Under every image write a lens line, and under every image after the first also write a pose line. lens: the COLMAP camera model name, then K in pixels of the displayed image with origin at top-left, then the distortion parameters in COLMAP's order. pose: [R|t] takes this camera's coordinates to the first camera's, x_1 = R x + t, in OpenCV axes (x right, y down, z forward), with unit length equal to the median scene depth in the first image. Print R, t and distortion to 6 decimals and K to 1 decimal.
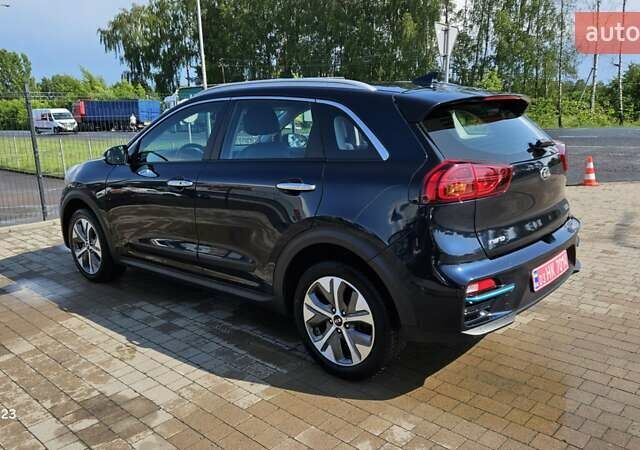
lens RADIAL K [[525.8, 0, 317.0], [0, 525.8, 234.6], [0, 0, 1]] dist [0.078704, -0.059927]
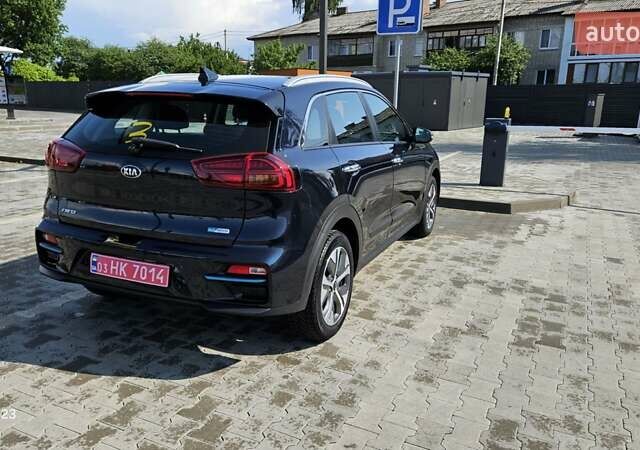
lens RADIAL K [[525.8, 0, 317.0], [0, 525.8, 234.6], [0, 0, 1]] dist [0.078704, -0.059927]
pose [[0.308667, 0.275861, -0.910289, 1.377486], [-0.249435, 0.947002, 0.202407, -0.273392], [0.917882, 0.164581, 0.361117, 0.923711]]
